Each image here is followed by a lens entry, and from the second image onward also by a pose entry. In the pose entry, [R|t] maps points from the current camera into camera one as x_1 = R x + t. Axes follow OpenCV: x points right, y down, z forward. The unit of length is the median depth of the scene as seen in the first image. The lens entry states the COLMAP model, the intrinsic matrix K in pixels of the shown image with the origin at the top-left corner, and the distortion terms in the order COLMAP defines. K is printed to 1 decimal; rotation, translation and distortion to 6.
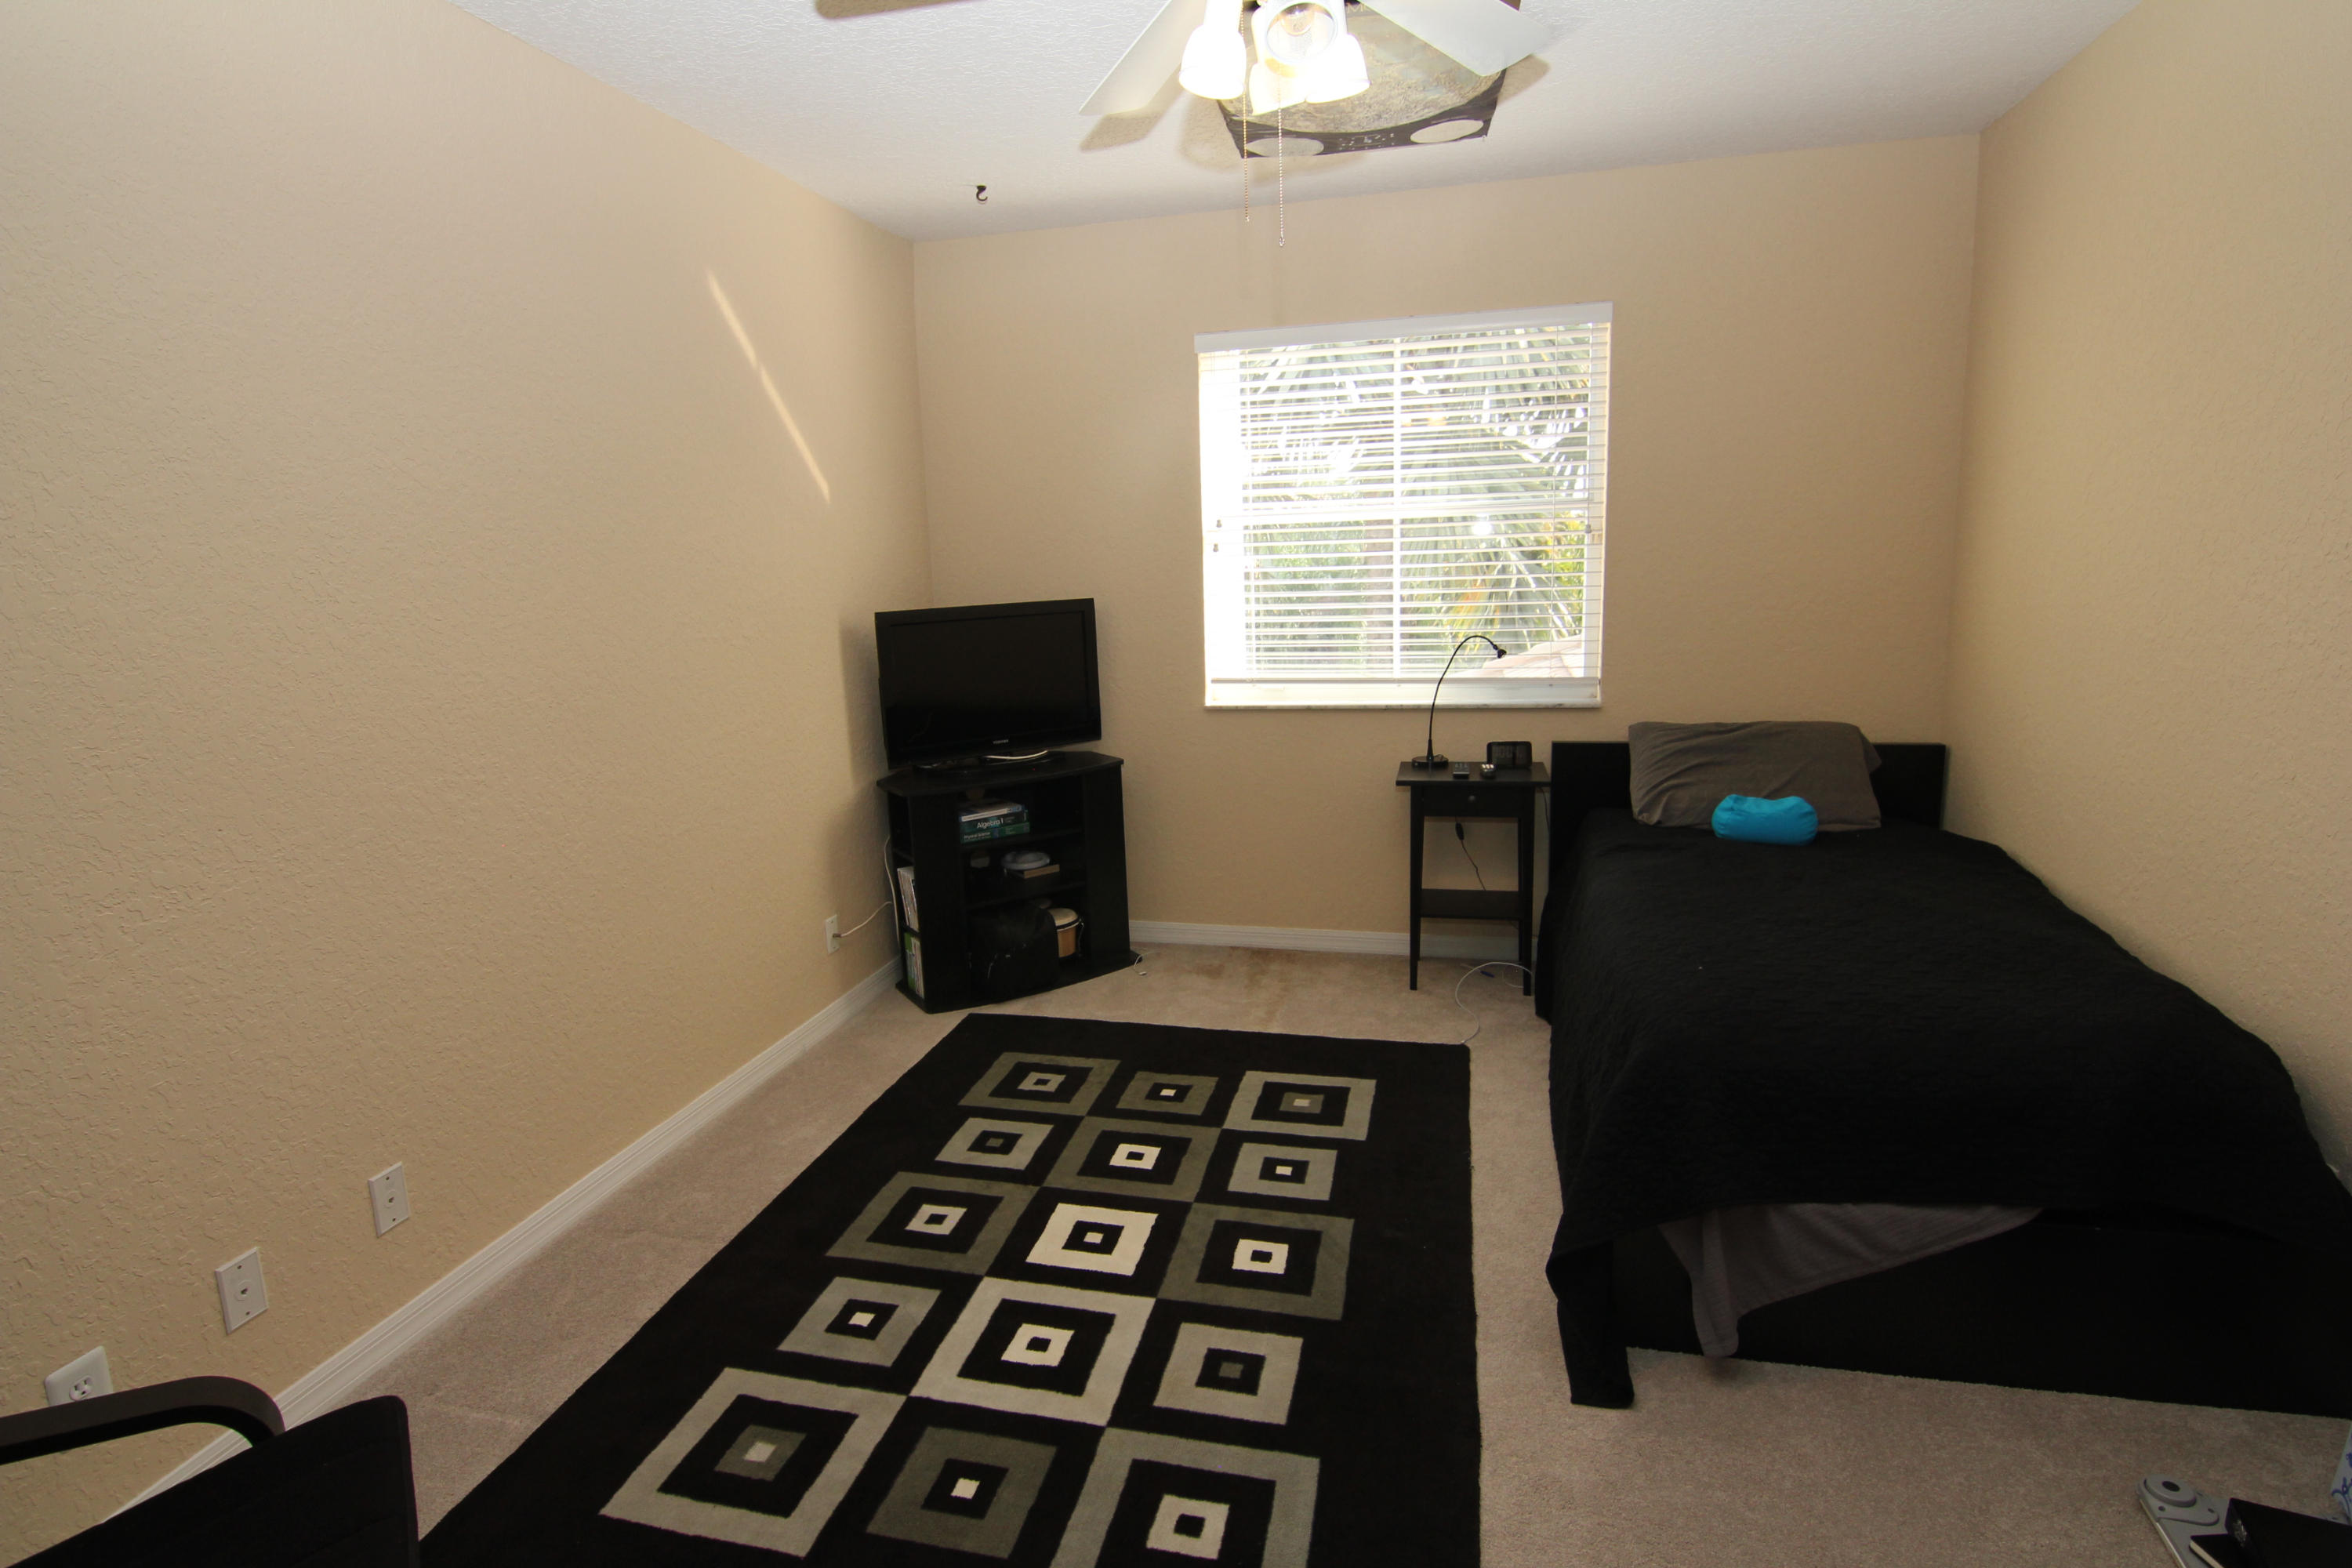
lens RADIAL K [[1199.2, 0, 1189.4], [0, 1199.2, 779.6], [0, 0, 1]] dist [-0.012309, -0.005631]
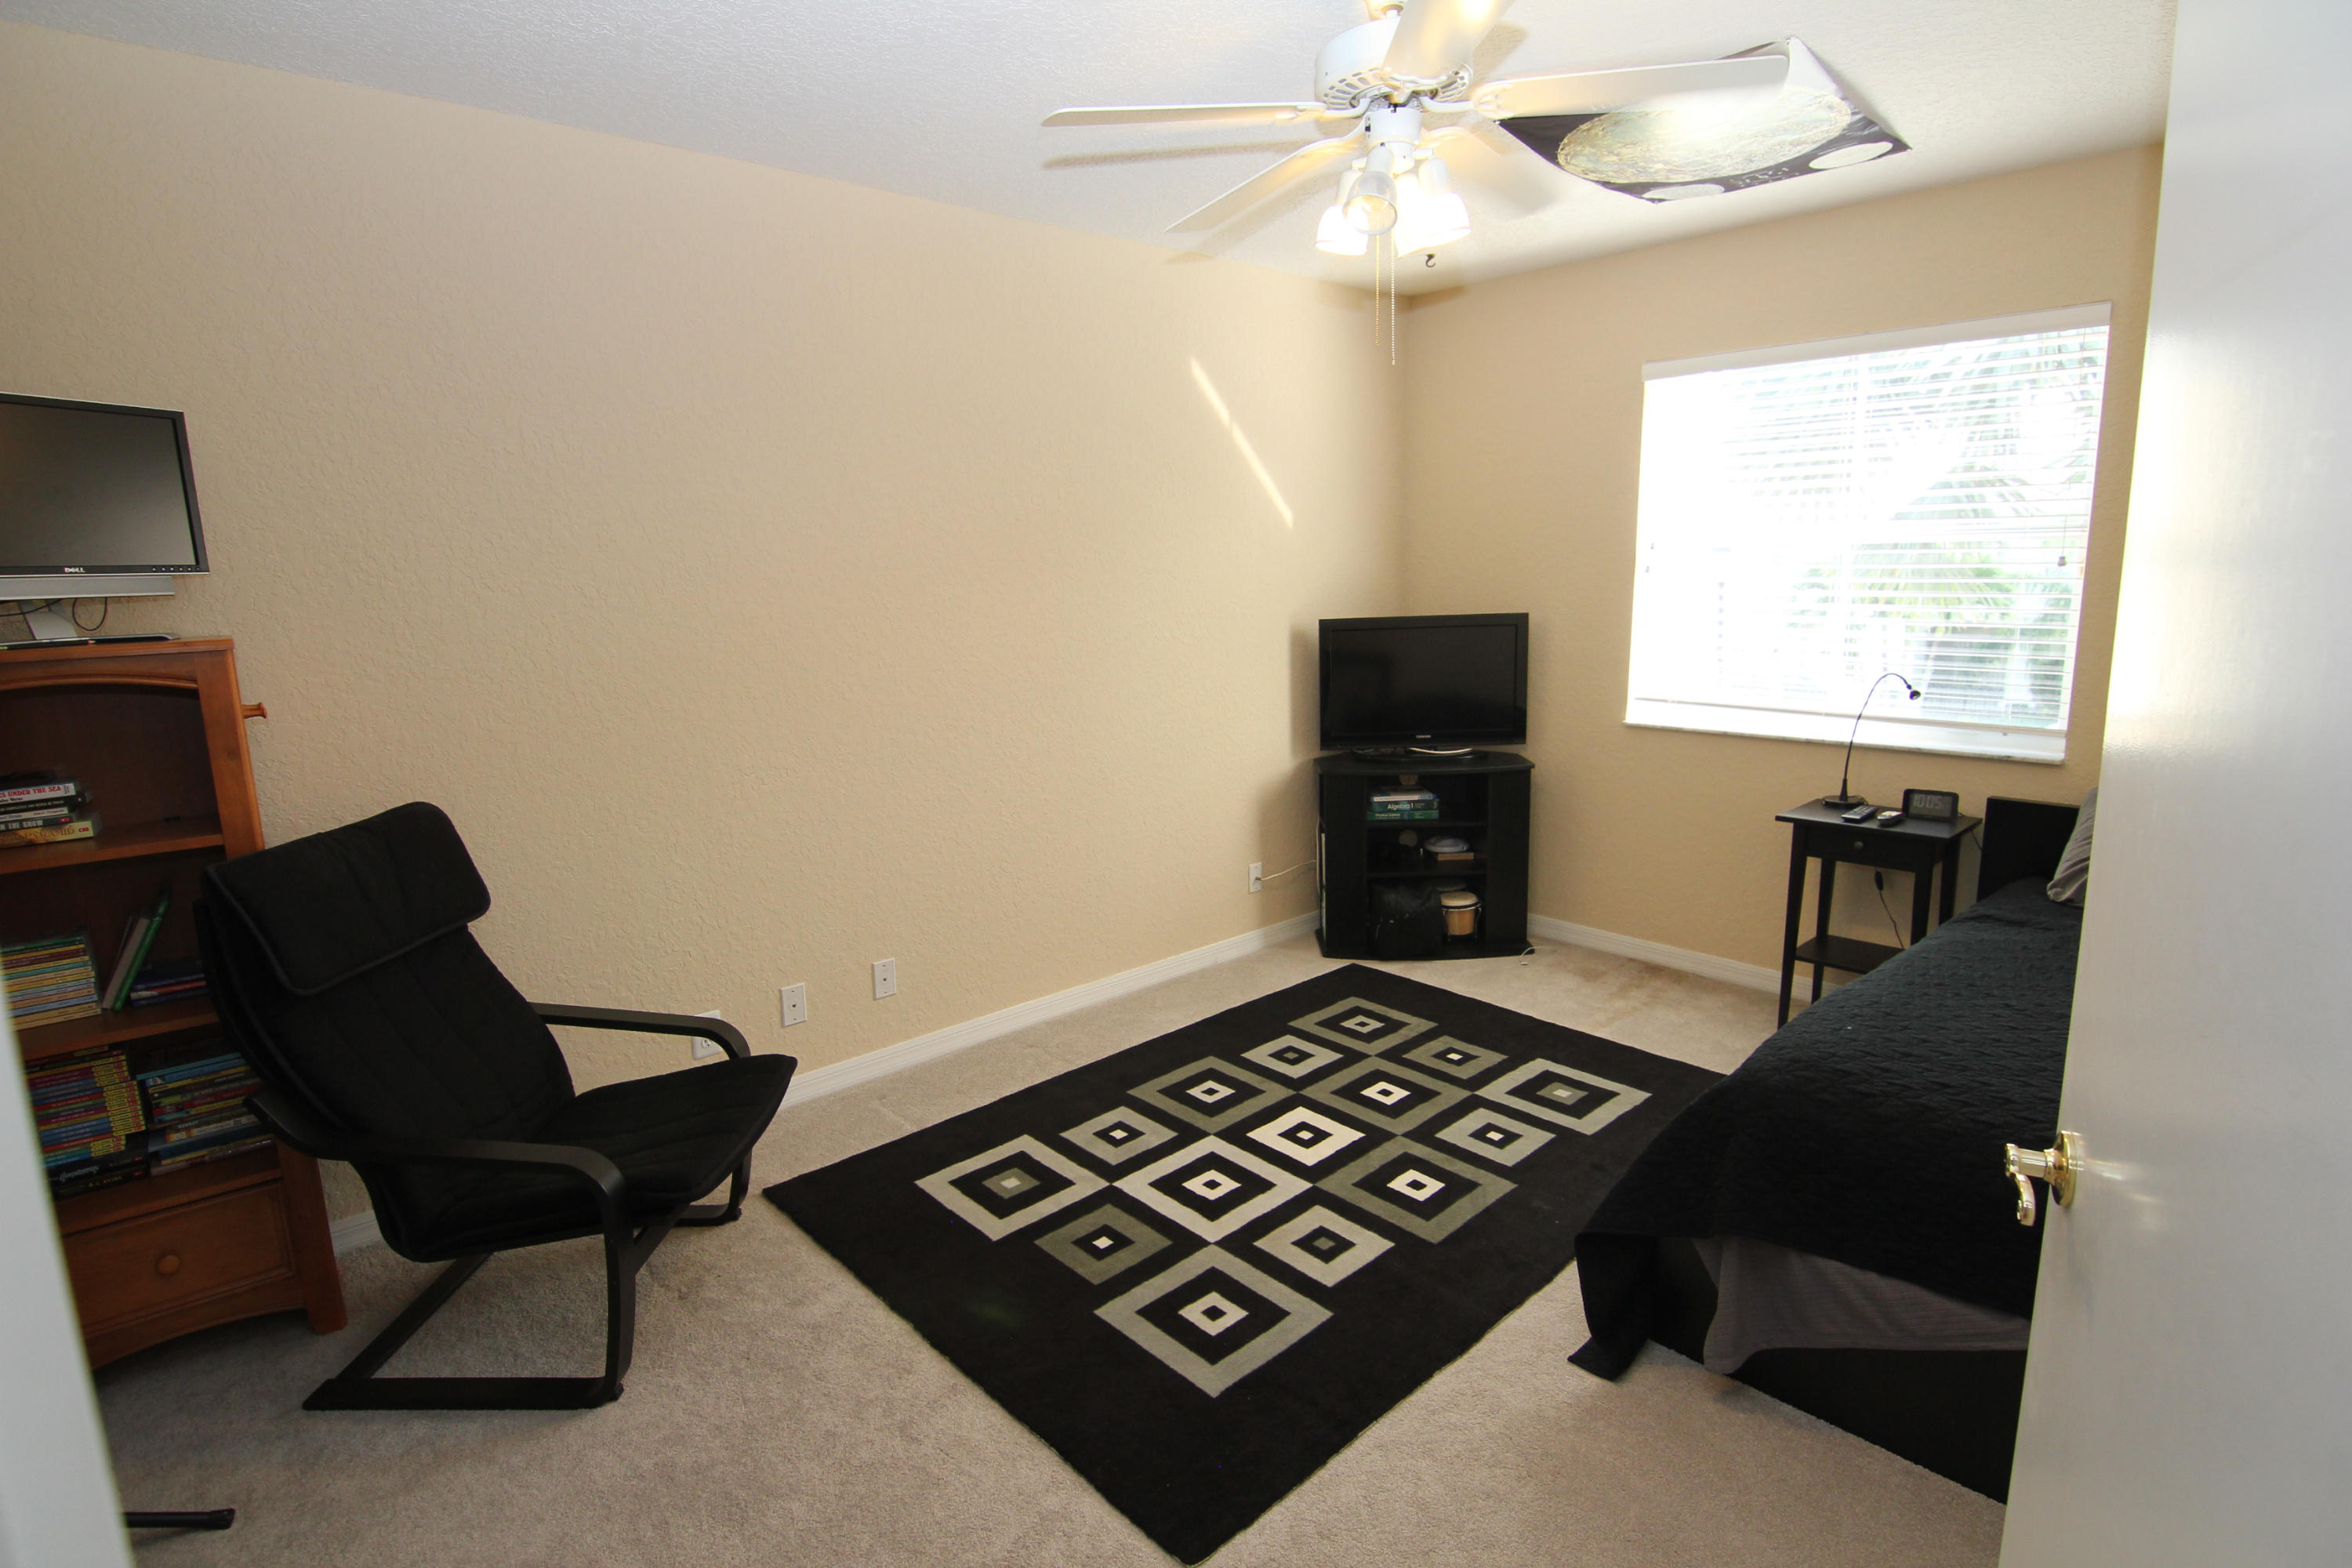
lens RADIAL K [[1199.2, 0, 1170.0], [0, 1199.2, 782.2], [0, 0, 1]] dist [-0.012309, -0.005631]
pose [[0.828769, 0.118564, -0.546886, 0.335460], [-0.109700, 0.992757, 0.048986, -0.022252], [0.548733, 0.019395, 0.835773, -0.099439]]
